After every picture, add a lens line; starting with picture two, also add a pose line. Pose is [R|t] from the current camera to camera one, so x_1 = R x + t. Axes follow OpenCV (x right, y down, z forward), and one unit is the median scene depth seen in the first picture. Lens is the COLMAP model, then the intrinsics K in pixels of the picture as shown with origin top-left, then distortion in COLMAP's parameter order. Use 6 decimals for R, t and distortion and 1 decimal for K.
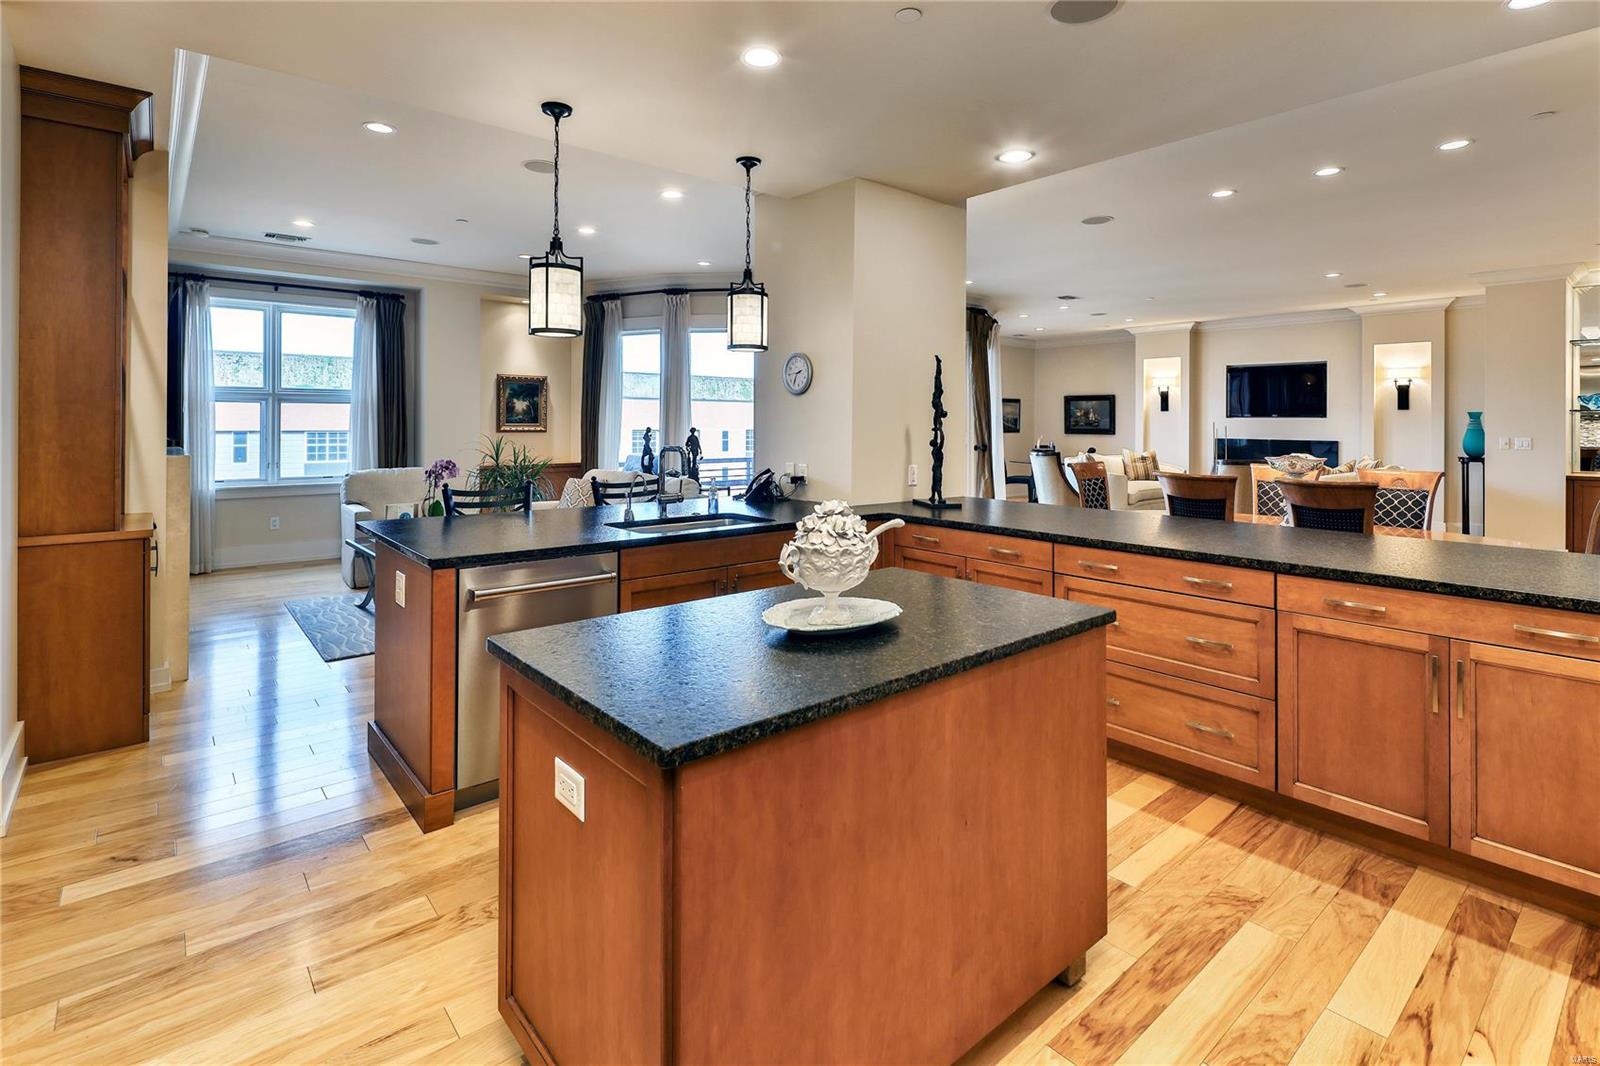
lens RADIAL K [[764.7, 0, 792.9], [0, 764.7, 414.0], [0, 0, 1]] dist [0.007120, -0.006077]
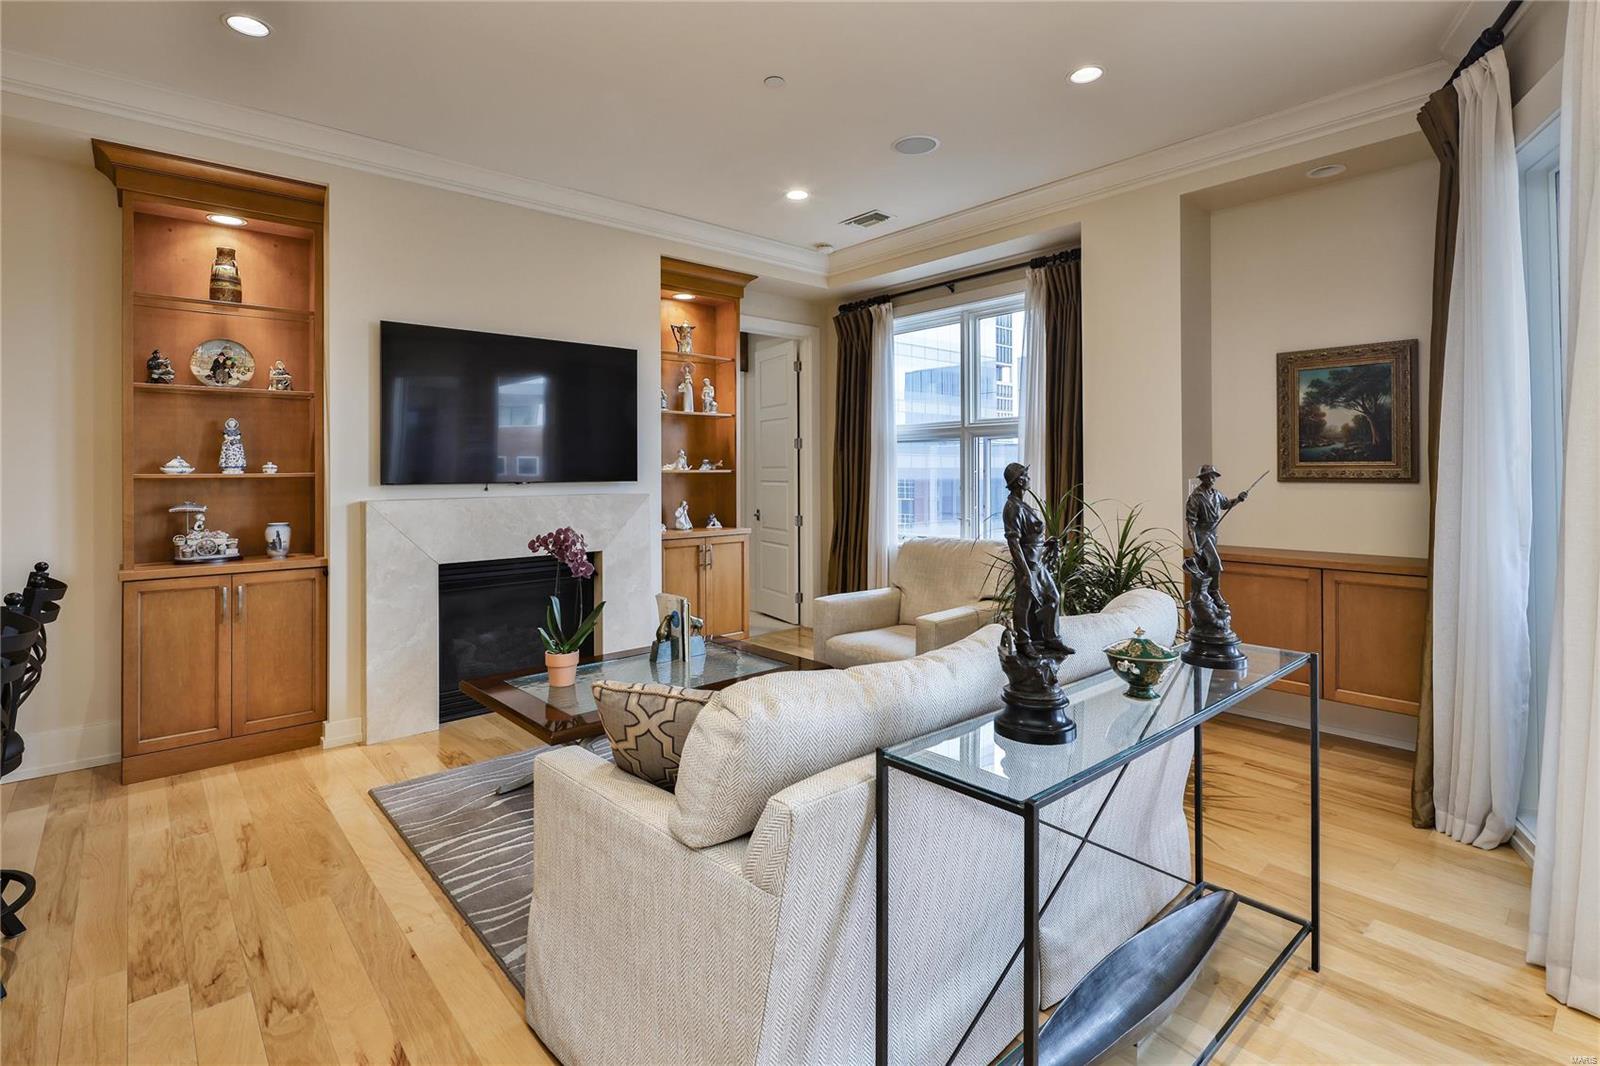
lens RADIAL K [[764.7, 0, 797.8], [0, 764.7, 464.3], [0, 0, 1]] dist [0.007120, -0.006077]
pose [[0.017094, -0.015074, -0.999740, 0.068051], [0.019613, 0.999699, -0.014738, 0.015053], [0.999662, -0.019355, 0.017385, 0.711174]]
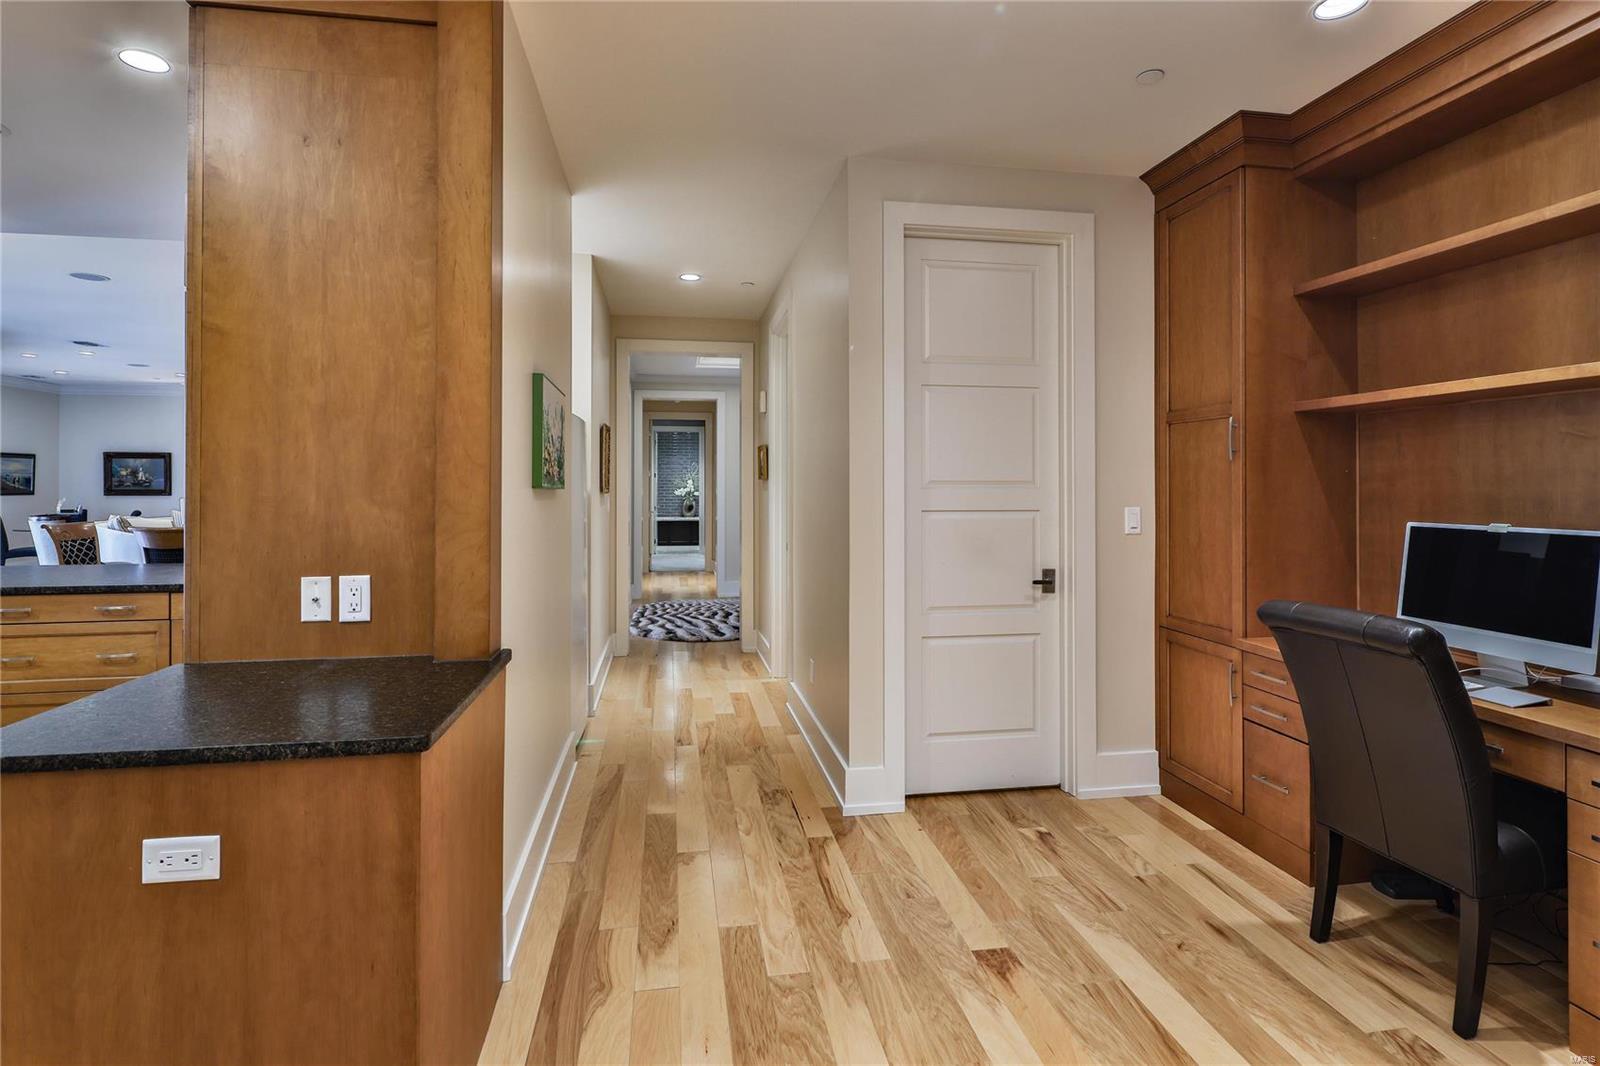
lens RADIAL K [[773.9, 0, 795.9], [0, 773.9, 476.2], [0, 0, 1]] dist [0.008087, -0.002612]
pose [[0.518663, 0.004435, 0.854967, 0.010083], [-0.007021, 0.999975, -0.000928, -0.001486], [-0.854950, -0.005522, 0.518681, -0.223615]]
